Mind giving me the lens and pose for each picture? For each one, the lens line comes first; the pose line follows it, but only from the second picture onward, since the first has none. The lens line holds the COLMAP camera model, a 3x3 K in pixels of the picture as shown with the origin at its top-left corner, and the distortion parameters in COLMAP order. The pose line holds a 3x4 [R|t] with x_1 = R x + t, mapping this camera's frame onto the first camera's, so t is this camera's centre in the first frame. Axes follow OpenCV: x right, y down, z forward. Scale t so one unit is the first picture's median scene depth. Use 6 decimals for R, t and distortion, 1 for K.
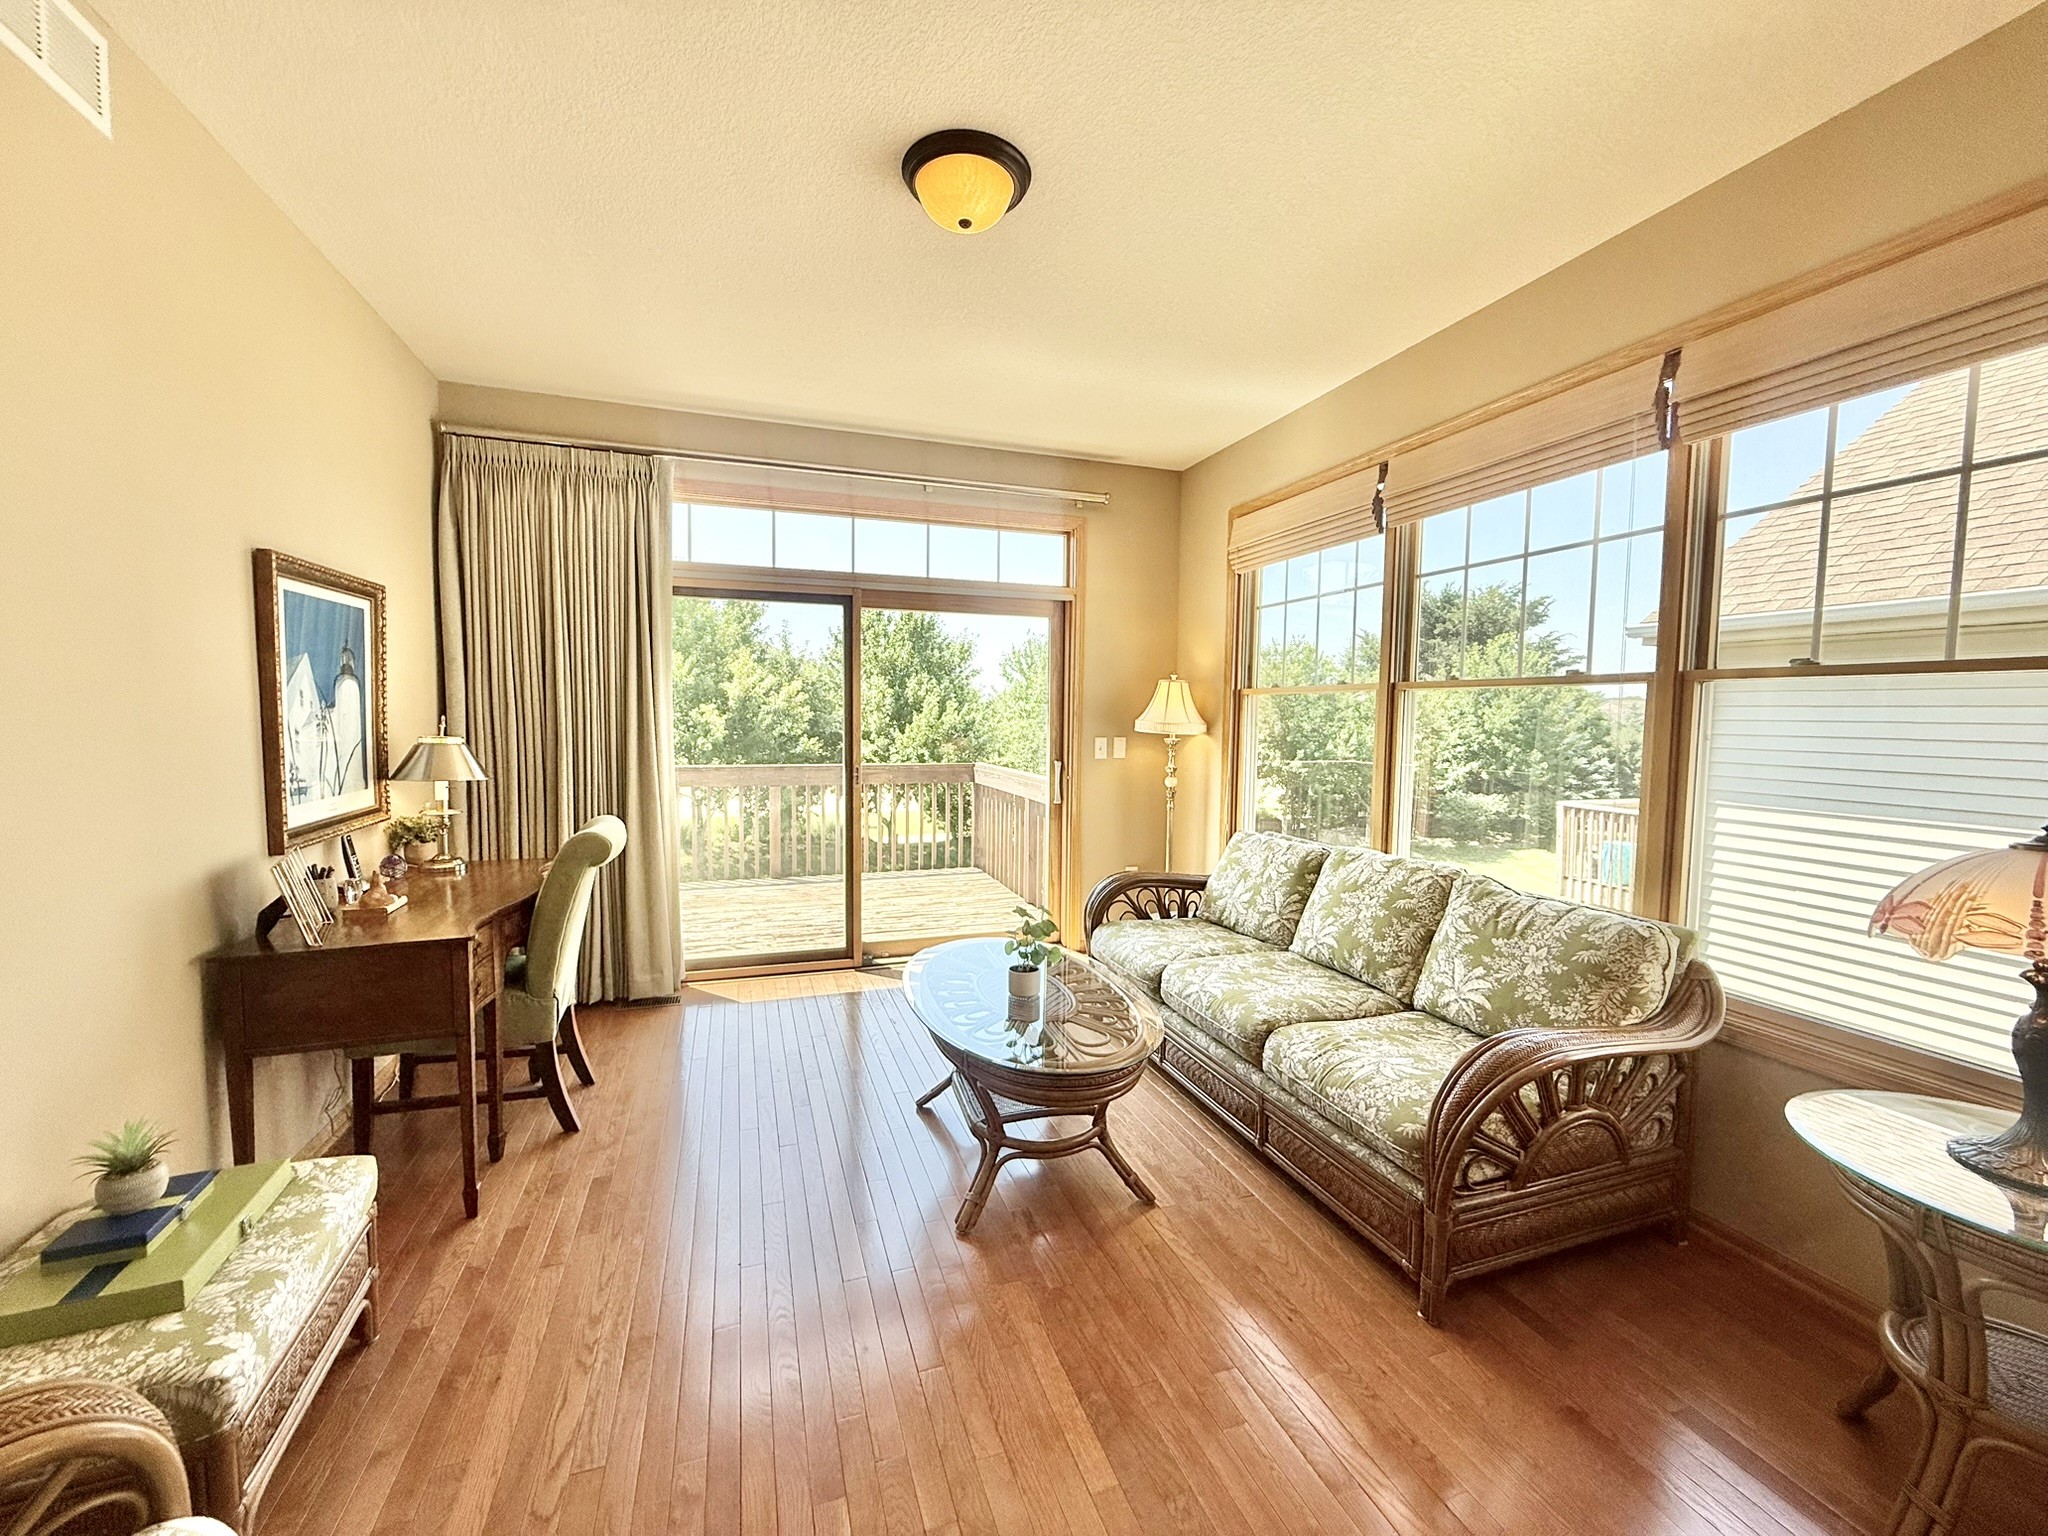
lens RADIAL K [[817.7, 0, 1014.8], [0, 817.7, 768.6], [0, 0, 1]] dist [0.003170, -0.000220]
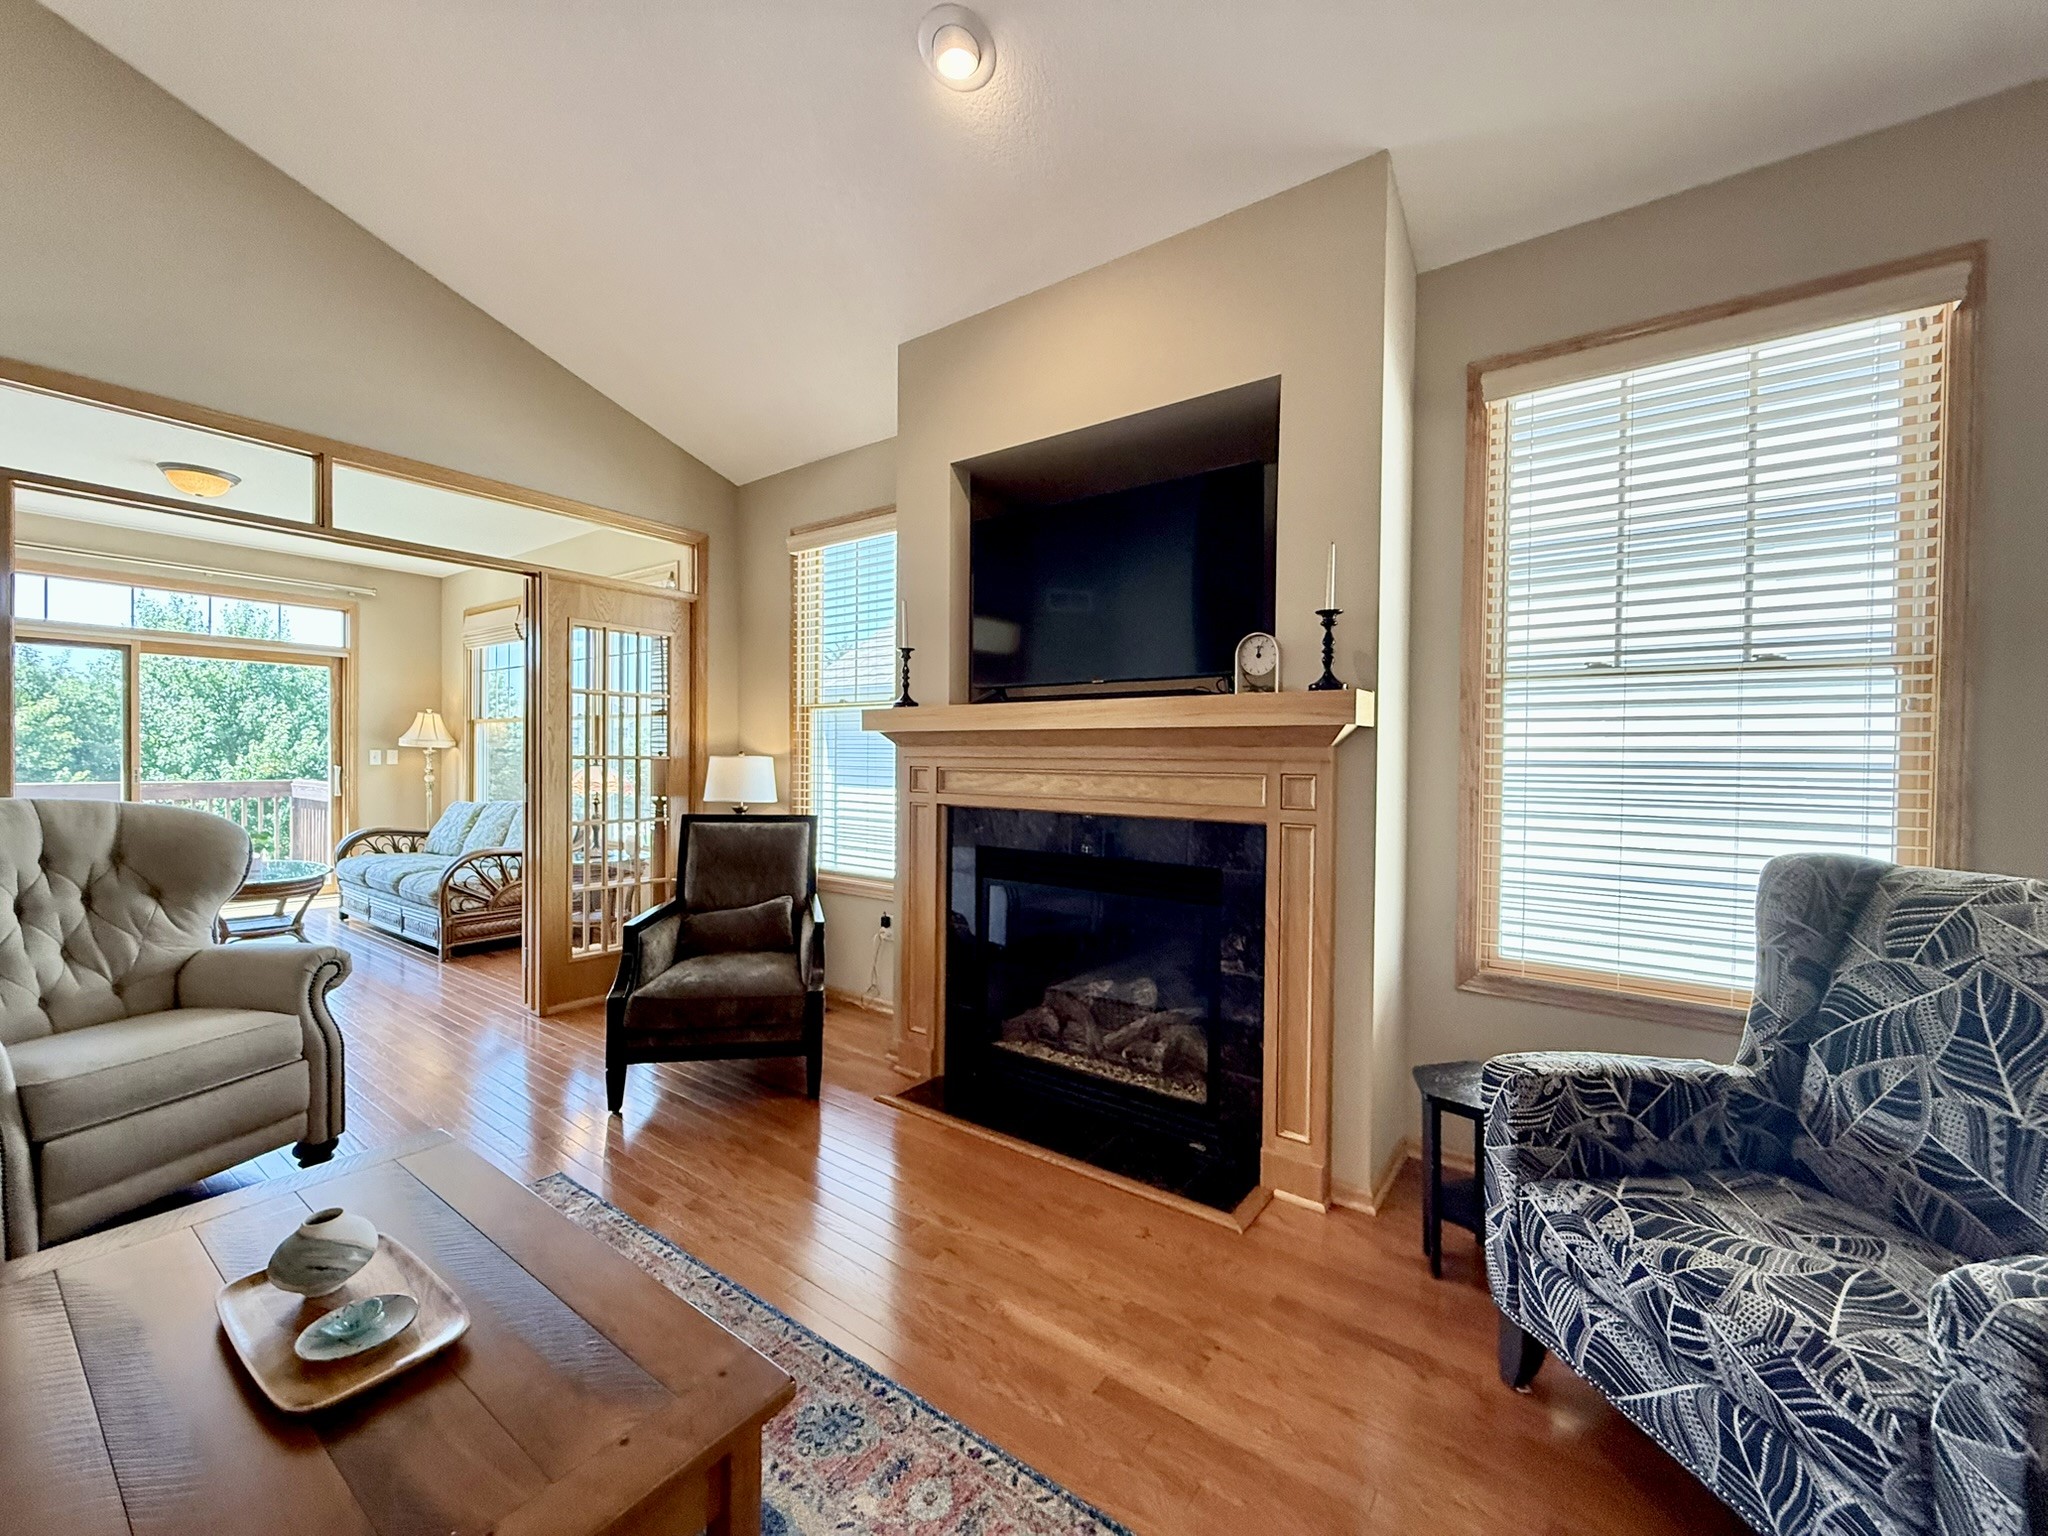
lens RADIAL K [[817.7, 0, 1023.0], [0, 817.7, 767.2], [0, 0, 1]] dist [0.003170, -0.000220]
pose [[0.816613, -0.007163, 0.577142, 0.263719], [0.034155, 0.998770, -0.035932, 0.110139], [-0.576175, 0.049055, 0.815853, -1.124569]]
